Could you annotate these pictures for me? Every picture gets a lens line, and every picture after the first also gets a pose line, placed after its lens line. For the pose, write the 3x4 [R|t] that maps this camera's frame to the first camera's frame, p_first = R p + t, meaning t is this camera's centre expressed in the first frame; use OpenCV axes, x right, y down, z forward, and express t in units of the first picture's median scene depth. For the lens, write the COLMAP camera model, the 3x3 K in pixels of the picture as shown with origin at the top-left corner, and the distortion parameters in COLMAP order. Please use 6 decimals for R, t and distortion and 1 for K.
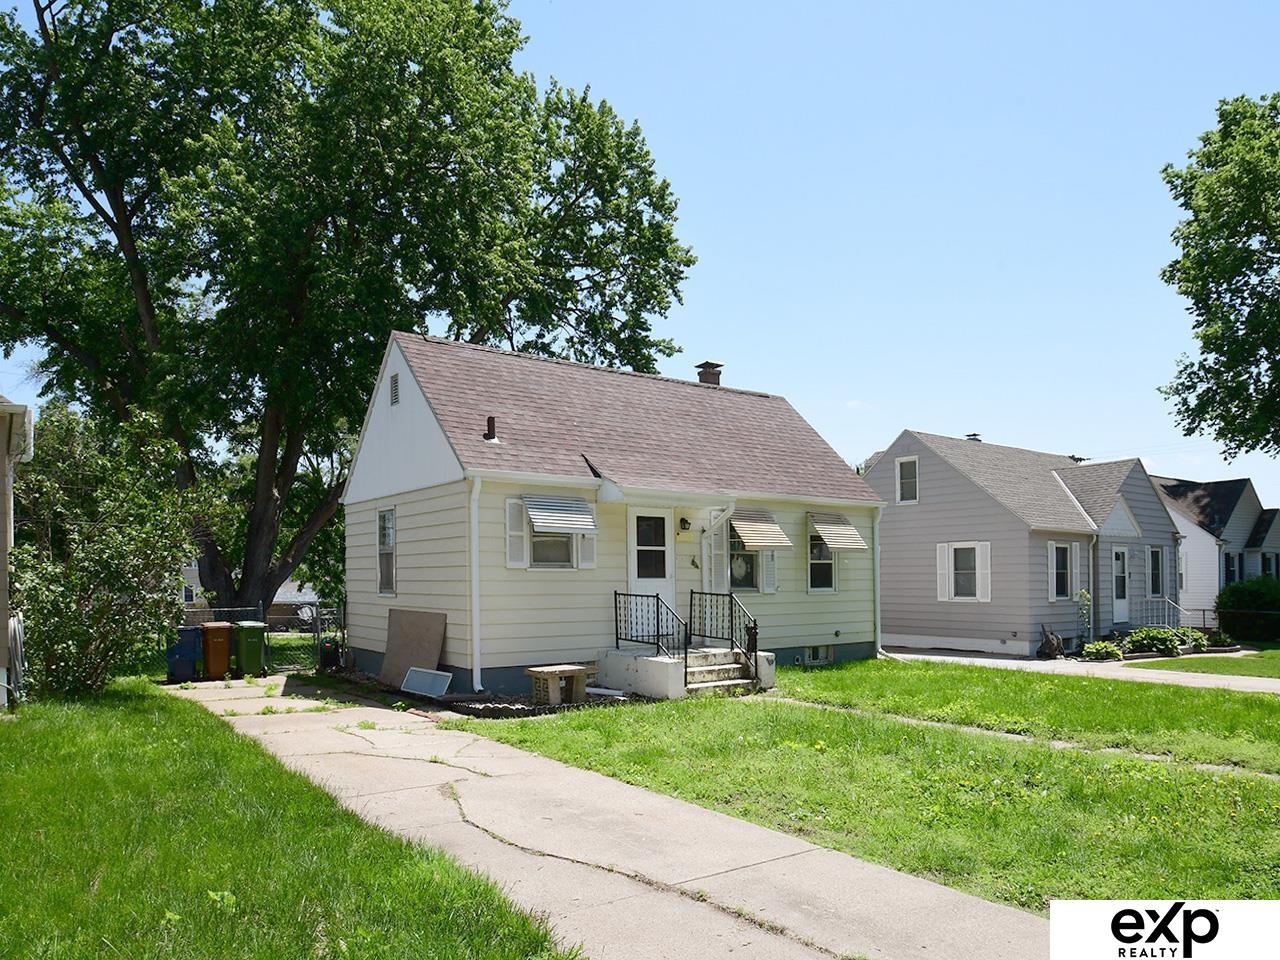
lens RADIAL K [[873.8, 0, 640.0], [0, 873.8, 480.0], [0, 0, 1]] dist [-0.002980, -0.000419]
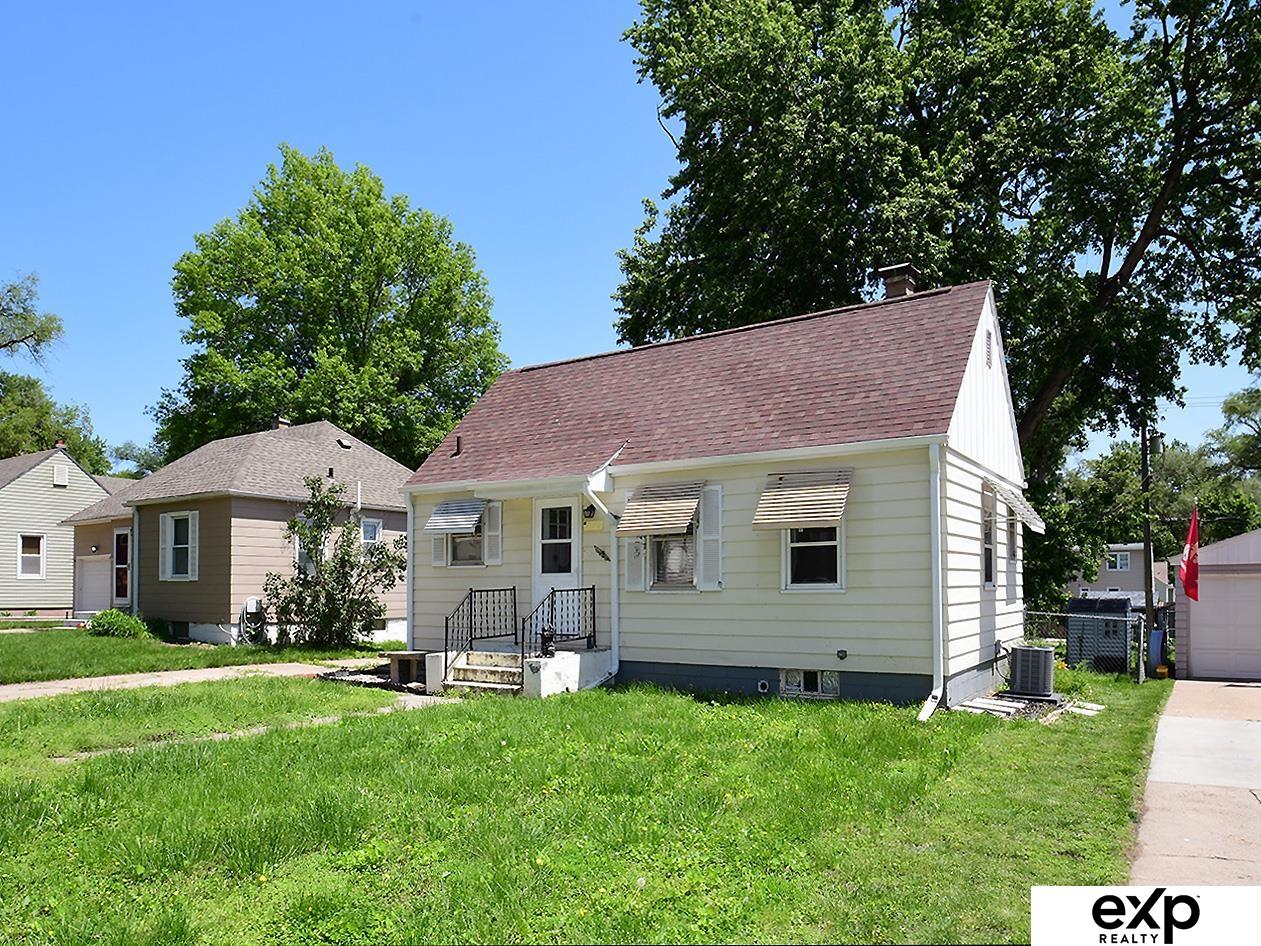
lens RADIAL K [[894.8, 0, 491.0], [0, 894.8, 472.4], [0, 0, 1]] dist [-0.000521, 0.000111]
pose [[0.280513, -0.125706, -0.951583, 0.858086], [0.110685, 0.989010, -0.098022, 0.085623], [0.953447, -0.077829, 0.291344, 0.618278]]
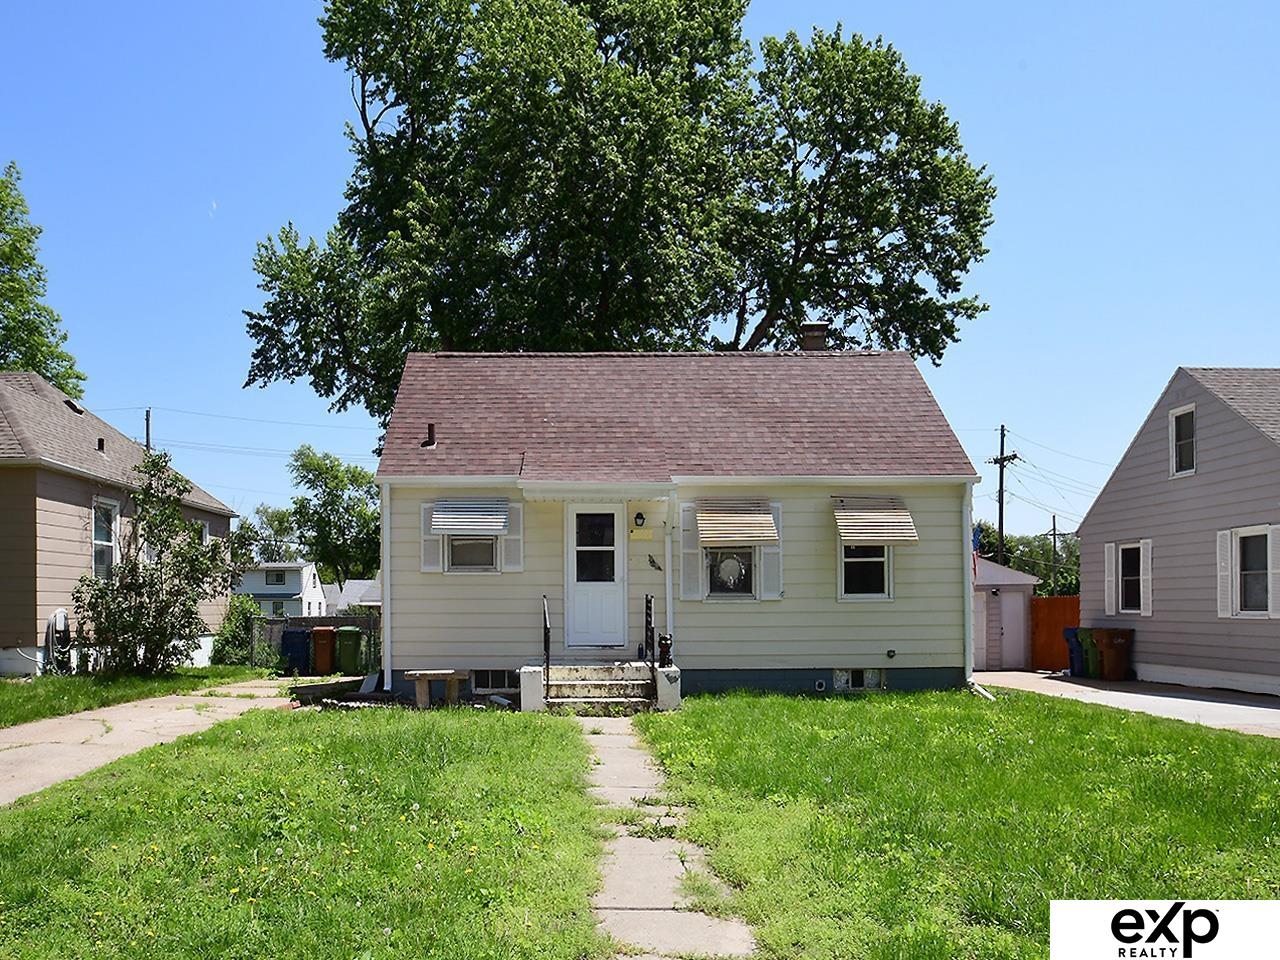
lens RADIAL K [[923.7, 0, 636.5], [0, 923.7, 514.6], [0, 0, 1]] dist [0.000436, -0.000315]
pose [[0.805232, -0.058487, -0.590068, 0.568790], [0.068045, 0.997664, -0.006031, 0.048778], [0.589043, -0.035294, 0.807331, 0.246500]]
